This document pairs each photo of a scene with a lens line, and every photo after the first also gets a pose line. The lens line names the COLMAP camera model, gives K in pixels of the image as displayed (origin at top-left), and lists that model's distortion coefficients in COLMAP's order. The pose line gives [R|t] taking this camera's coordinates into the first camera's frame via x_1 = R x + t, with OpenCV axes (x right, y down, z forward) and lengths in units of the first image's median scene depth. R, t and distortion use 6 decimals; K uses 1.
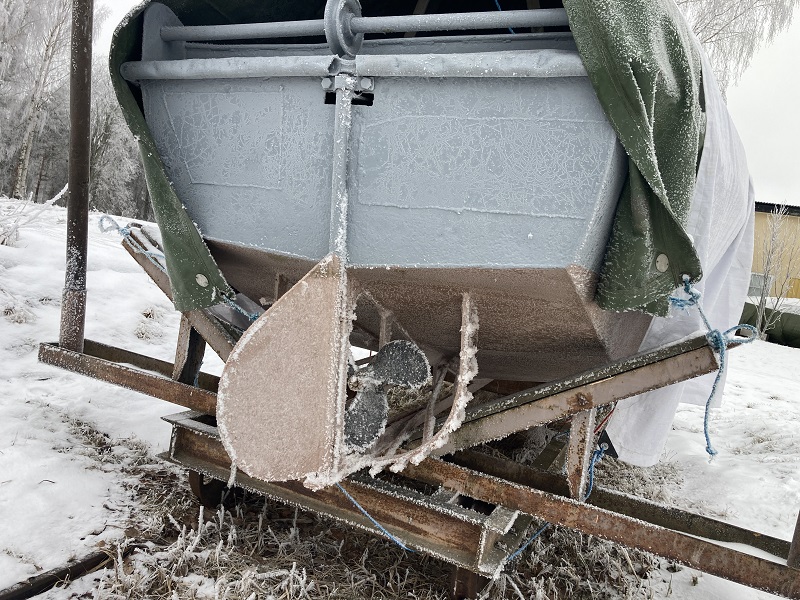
lens RADIAL K [[641.7, 0, 400.0], [0, 641.7, 300.0], [0, 0, 1]] dist [0.027887, -0.011732]
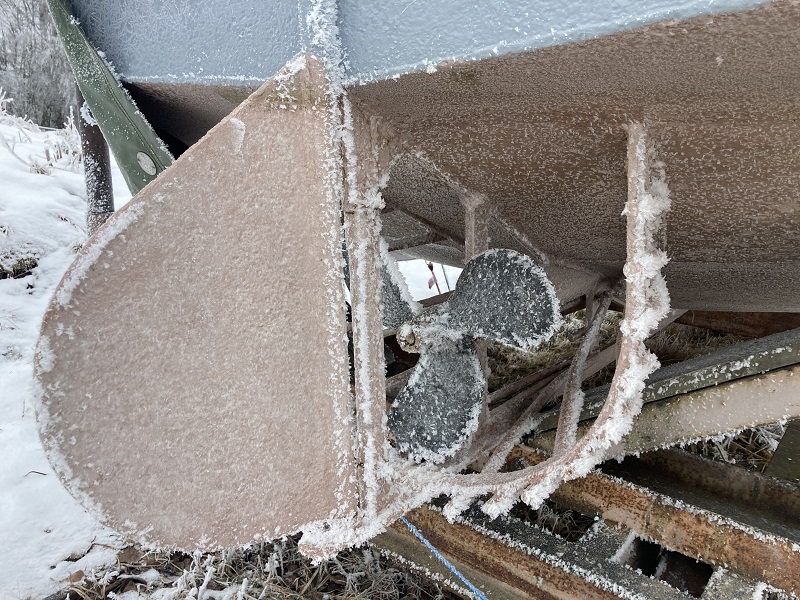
lens RADIAL K [[641.7, 0, 400.0], [0, 641.7, 300.0], [0, 0, 1]] dist [0.027887, -0.011732]
pose [[0.964467, -0.036276, -0.261700, 0.056875], [0.064747, 0.992777, 0.101003, 0.047682], [0.256145, -0.114359, 0.959850, 0.510500]]
